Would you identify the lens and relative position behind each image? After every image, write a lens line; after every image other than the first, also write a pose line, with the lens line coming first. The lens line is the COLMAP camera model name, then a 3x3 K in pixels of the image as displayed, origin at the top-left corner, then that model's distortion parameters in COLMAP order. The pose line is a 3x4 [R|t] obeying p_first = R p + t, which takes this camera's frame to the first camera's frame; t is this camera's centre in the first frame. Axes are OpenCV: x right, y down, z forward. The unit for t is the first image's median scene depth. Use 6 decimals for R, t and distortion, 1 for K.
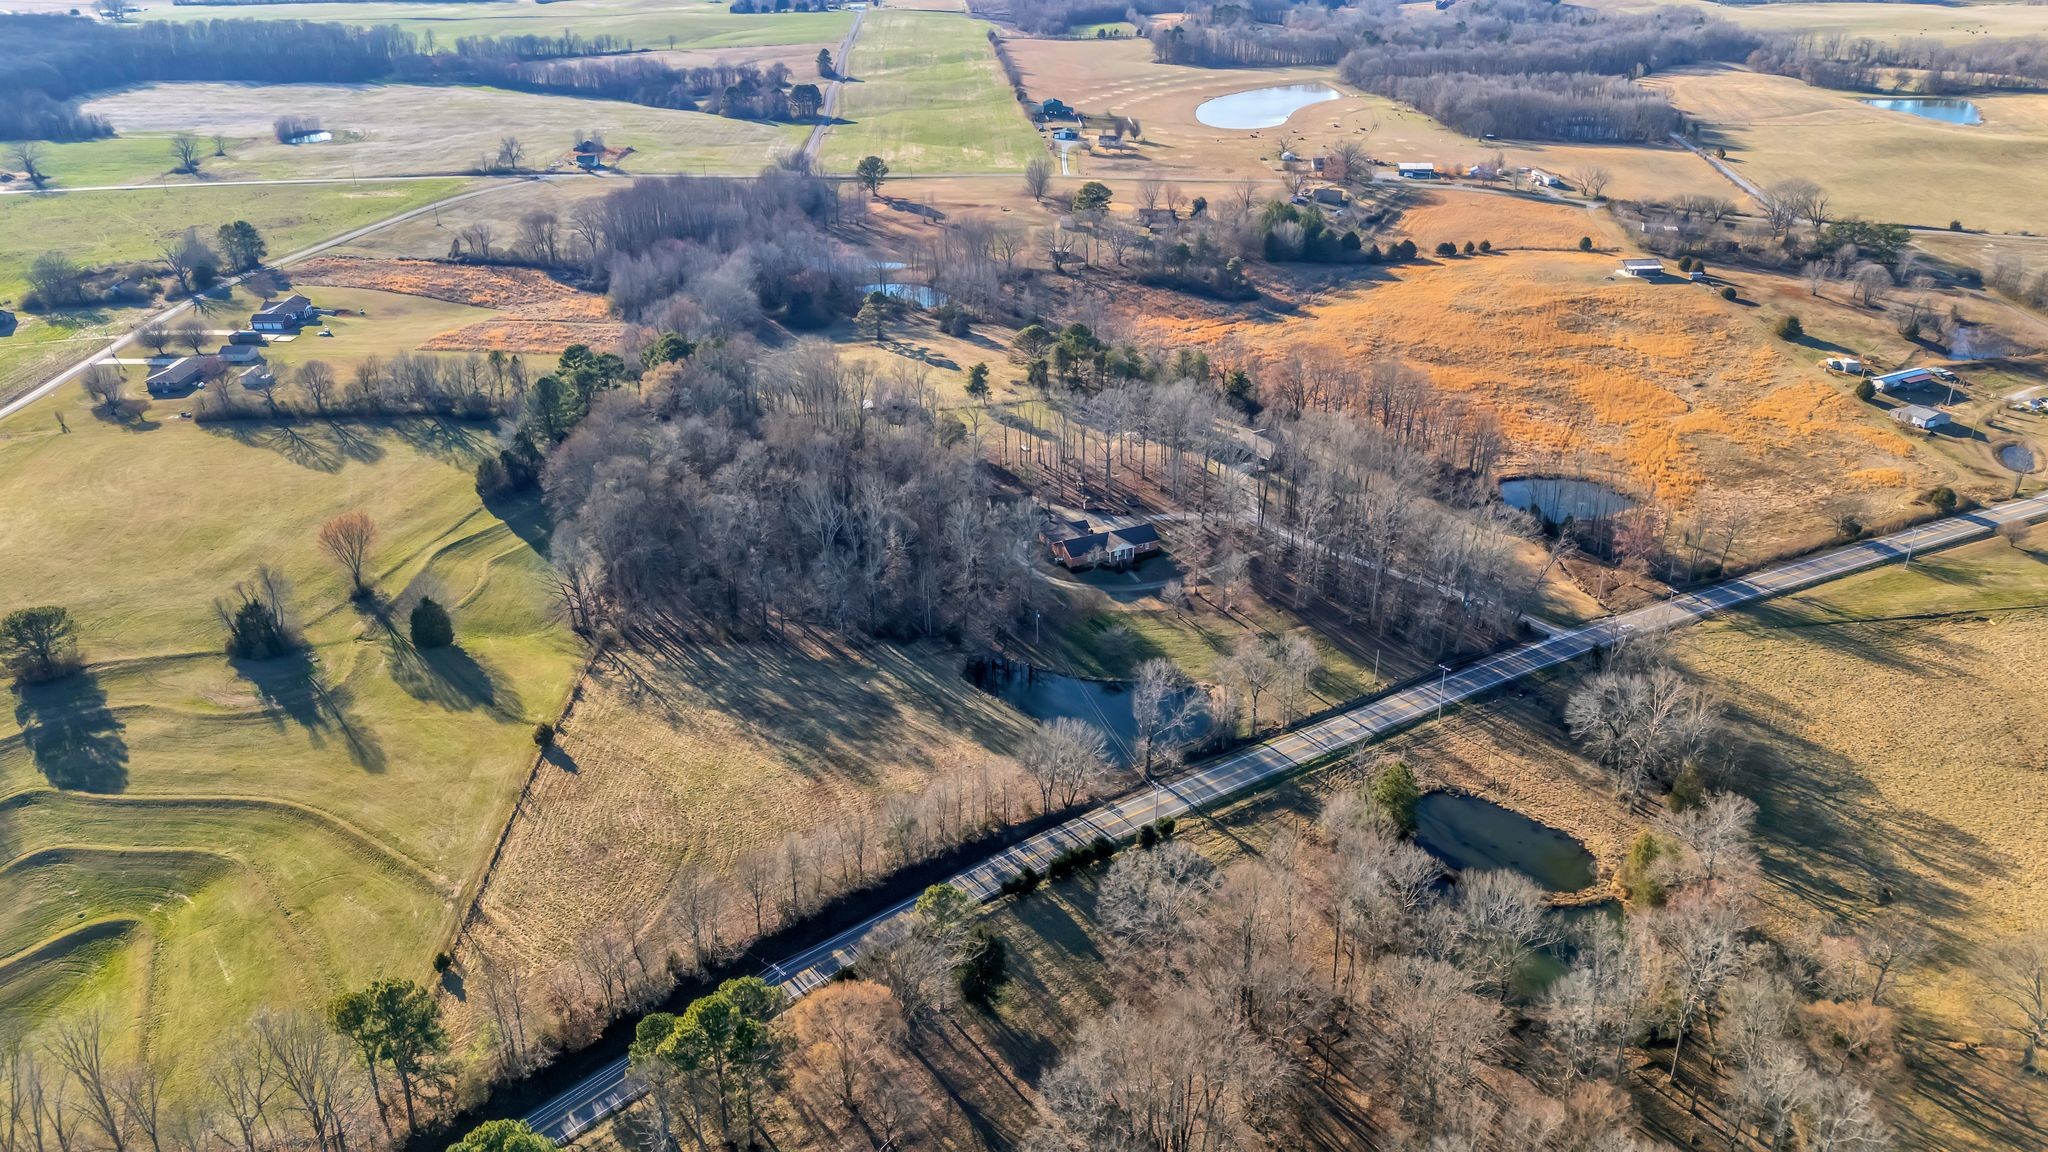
lens RADIAL K [[1785.2, 0, 1024.0], [0, 1785.2, 576.0], [0, 0, 1]] dist [0.113800, -0.162078]
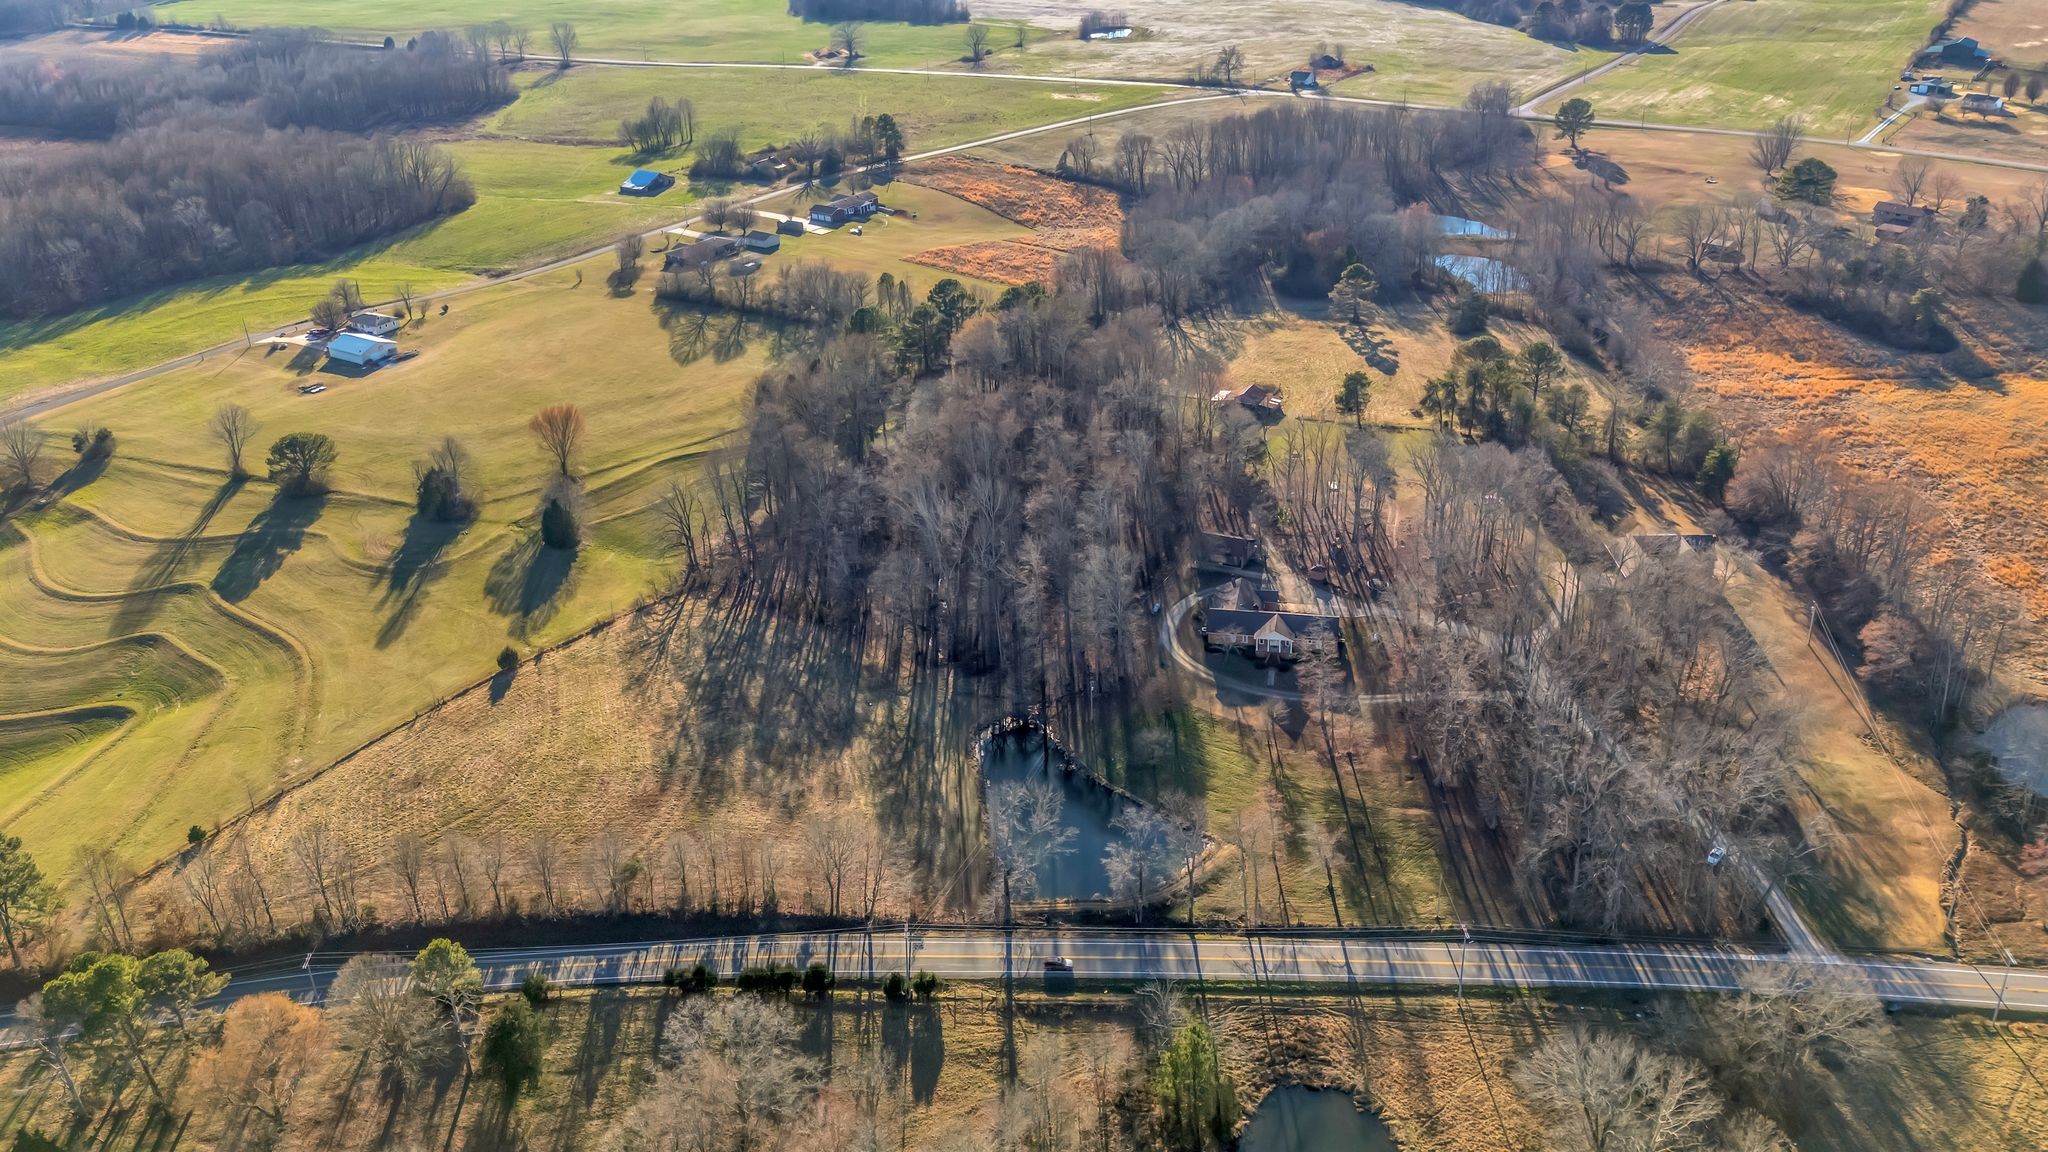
lens RADIAL K [[1785.2, 0, 1024.0], [0, 1785.2, 576.0], [0, 0, 1]] dist [0.113800, -0.162078]
pose [[0.747048, 0.255246, -0.613815, 0.420787], [-0.214828, 0.966501, 0.140447, -0.121053], [0.629101, 0.026944, 0.776856, 0.291438]]
